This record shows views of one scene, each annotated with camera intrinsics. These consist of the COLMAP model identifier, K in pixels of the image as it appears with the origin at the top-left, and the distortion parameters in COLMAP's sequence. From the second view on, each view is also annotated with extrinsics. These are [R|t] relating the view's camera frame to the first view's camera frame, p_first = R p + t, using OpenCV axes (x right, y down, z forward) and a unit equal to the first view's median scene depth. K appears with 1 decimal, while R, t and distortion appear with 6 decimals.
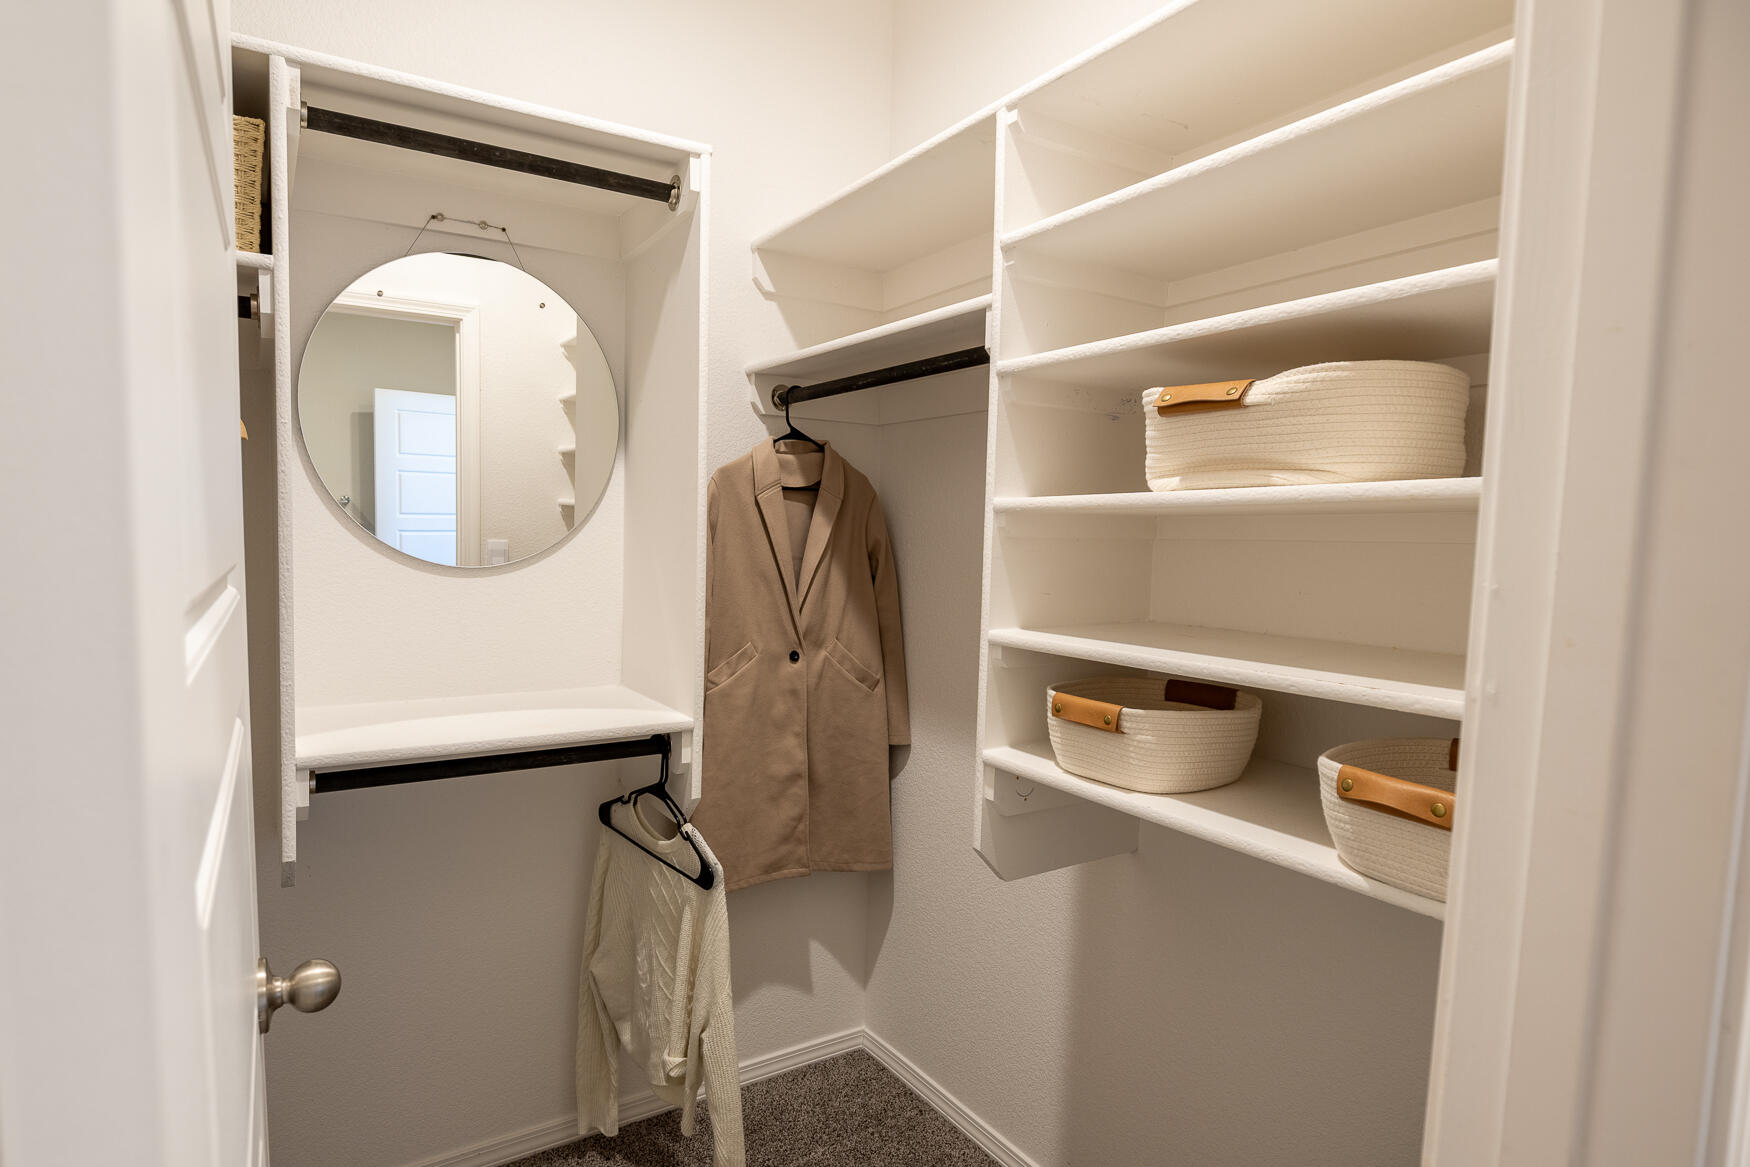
lens RADIAL K [[959.5, 0, 871.4], [0, 959.5, 607.5], [0, 0, 1]] dist [-0.003293, -0.000496]
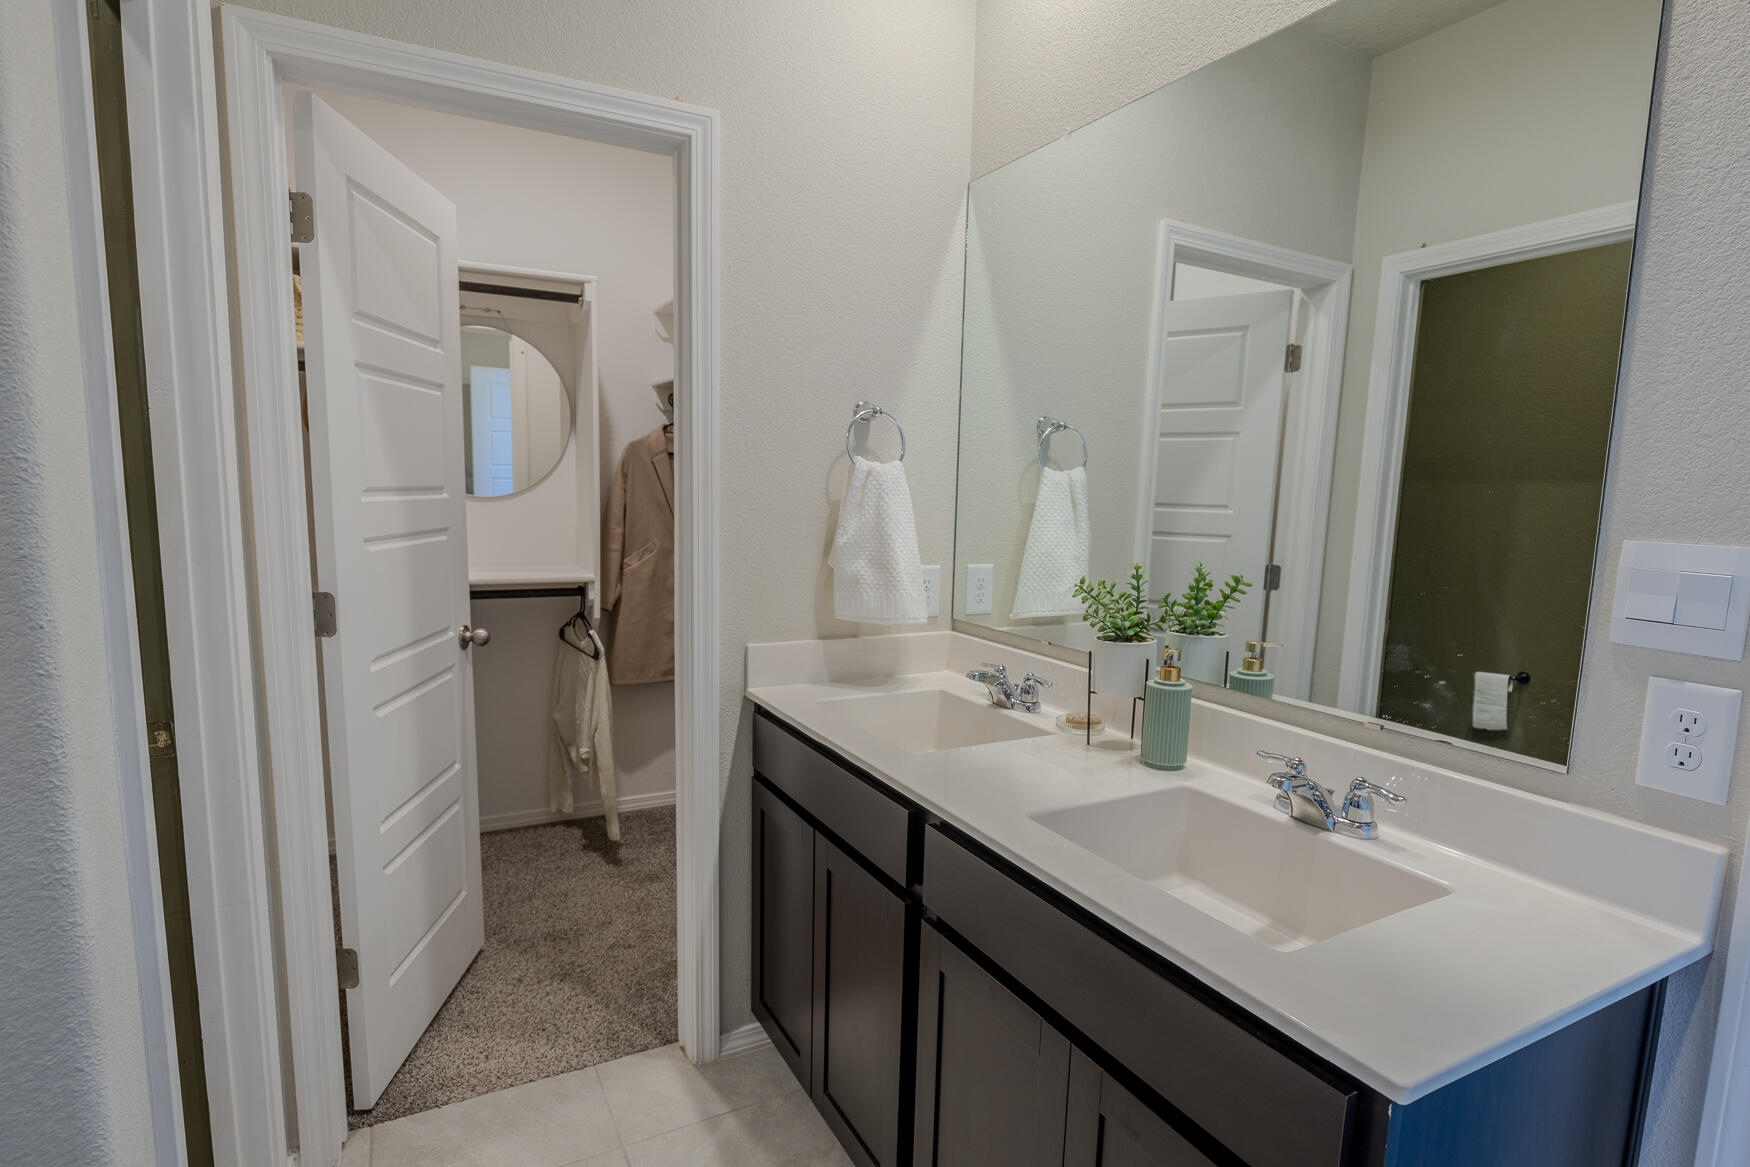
lens RADIAL K [[801.6, 0, 875.0], [0, 801.6, 583.5], [0, 0, 1]] dist [-0.000003, -0.000178]
pose [[0.999692, 0.010248, -0.022601, 0.398006], [-0.009279, 0.999049, 0.042609, 0.056029], [0.023016, -0.042386, 0.998836, -0.570552]]
